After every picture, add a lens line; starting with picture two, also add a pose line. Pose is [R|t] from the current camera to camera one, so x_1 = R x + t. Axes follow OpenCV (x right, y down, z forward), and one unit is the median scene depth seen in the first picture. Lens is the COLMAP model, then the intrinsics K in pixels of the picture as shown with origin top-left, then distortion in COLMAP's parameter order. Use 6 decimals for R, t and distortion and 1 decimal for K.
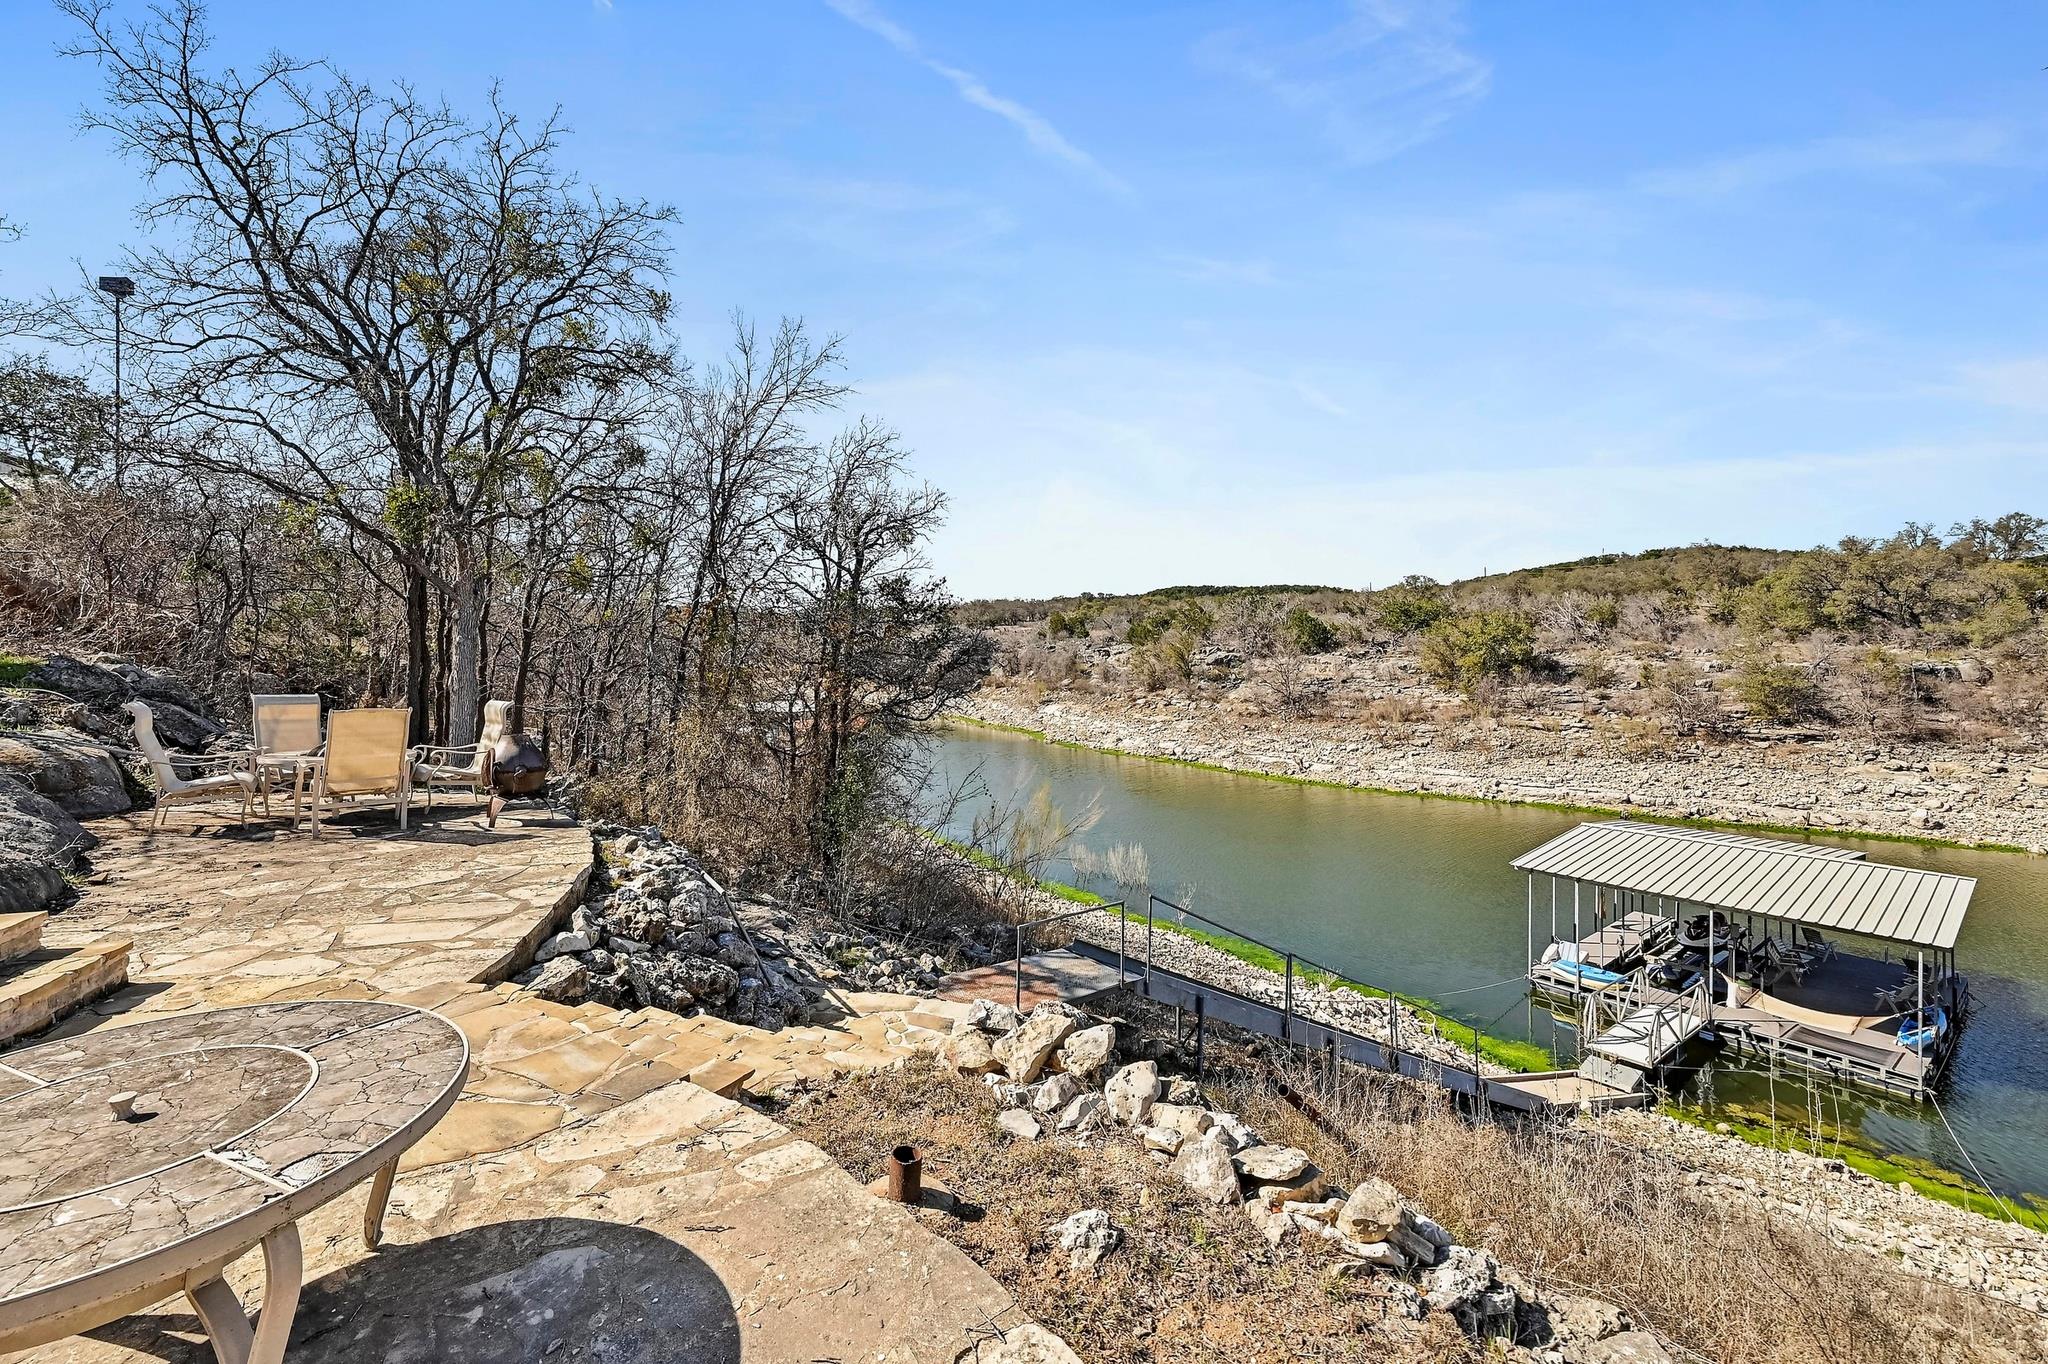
lens RADIAL K [[840.2, 0, 1022.8], [0, 840.2, 642.9], [0, 0, 1]] dist [-0.002160, -0.000226]
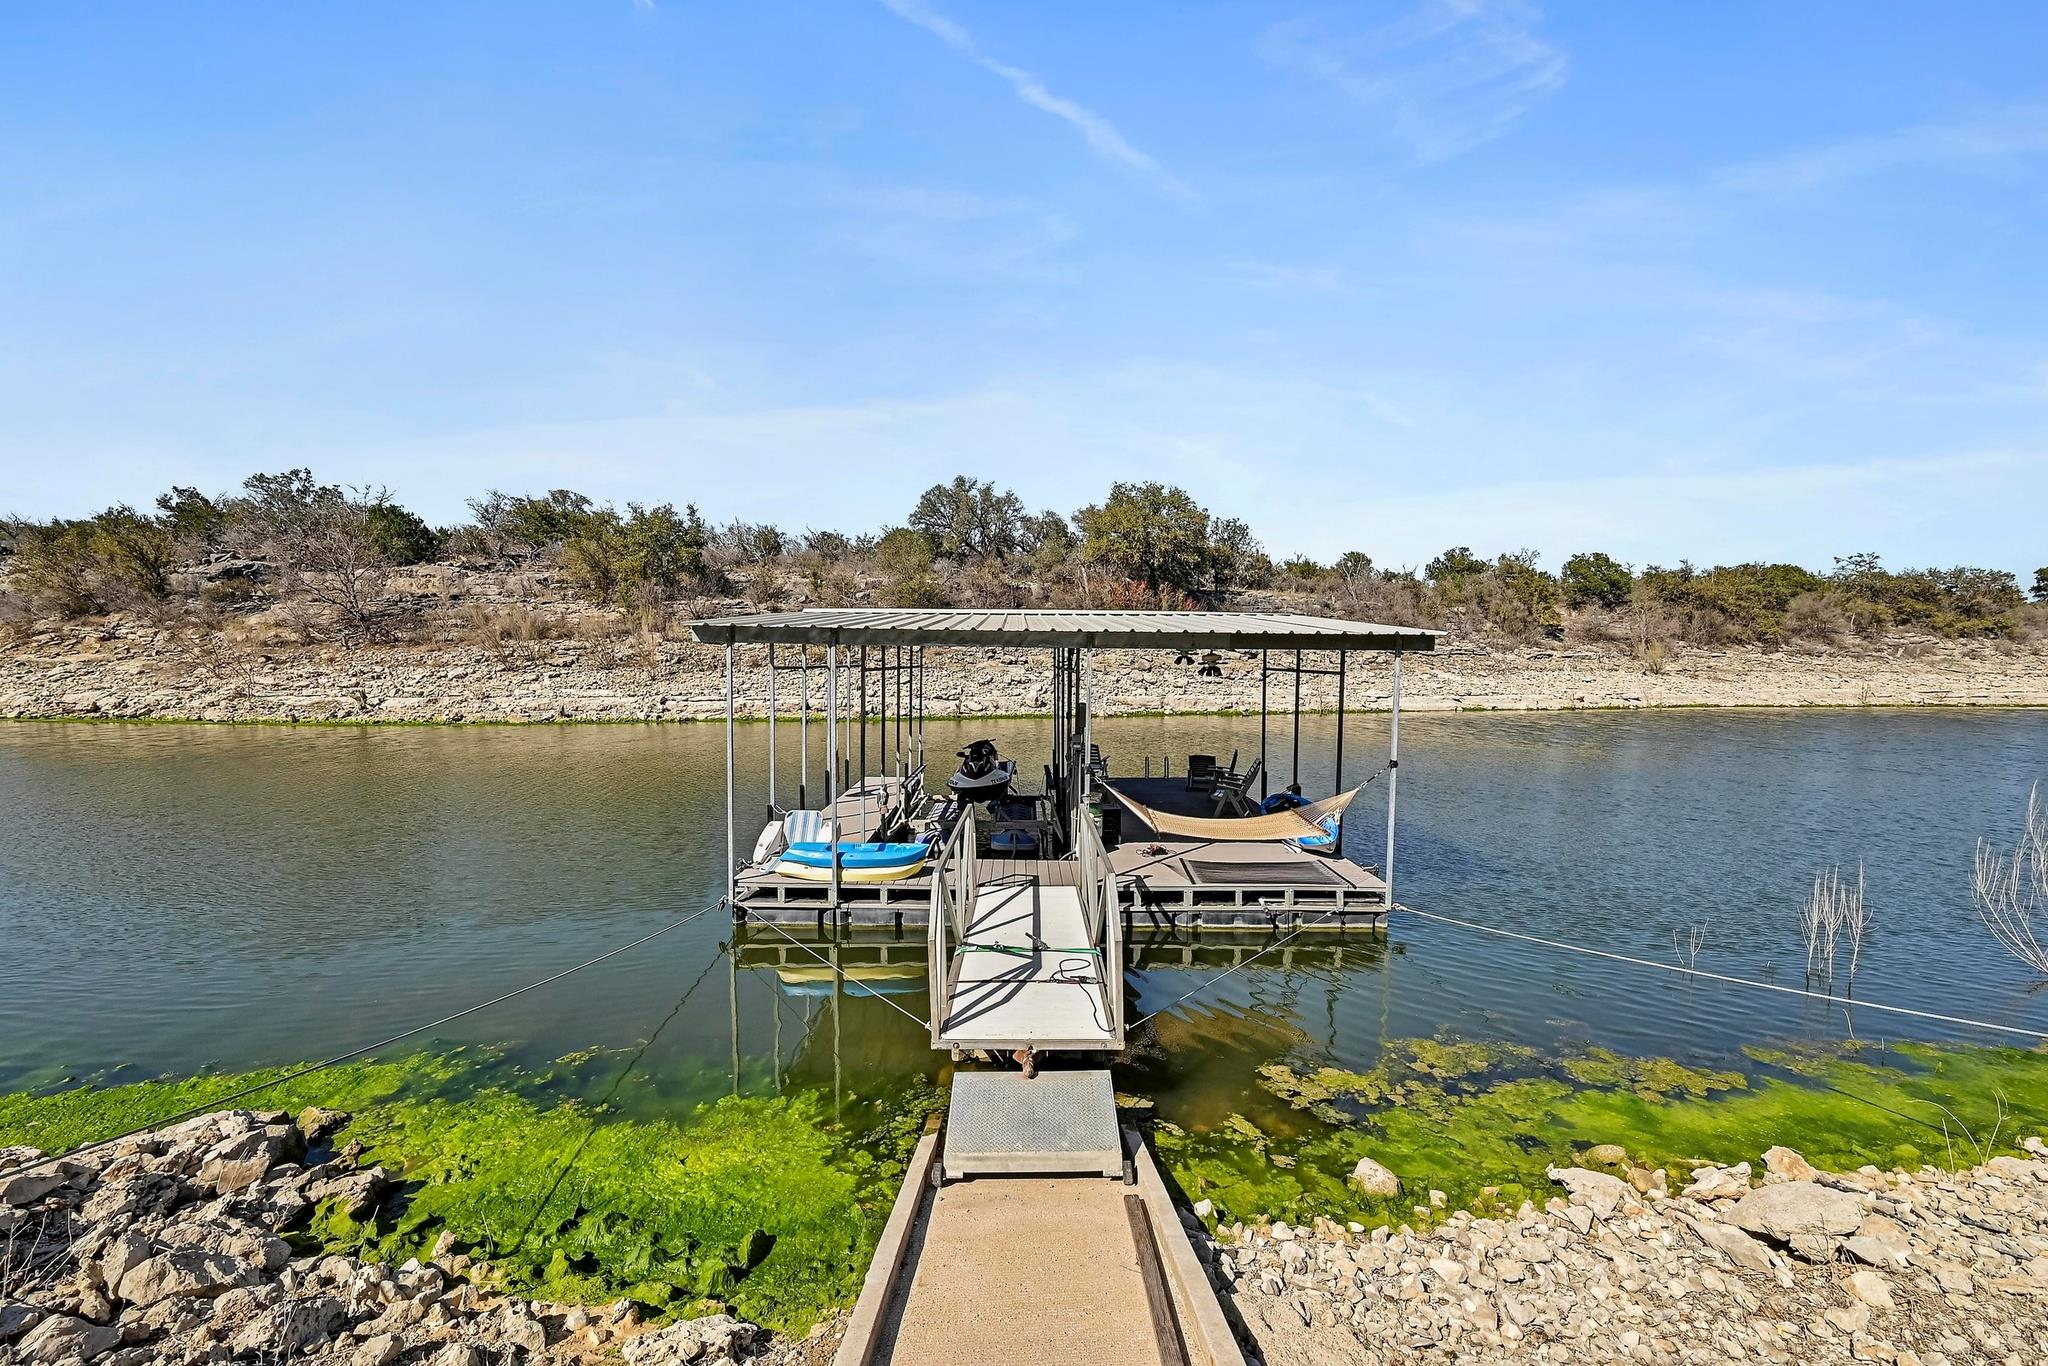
lens RADIAL K [[854.2, 0, 1016.7], [0, 854.2, 712.4], [0, 0, 1]] dist [-0.001200, 0.000078]
pose [[0.618603, -0.053263, 0.783896, 0.151769], [-0.010409, 0.997057, 0.075960, 0.112447], [-0.785635, -0.055149, 0.616228, 0.262860]]
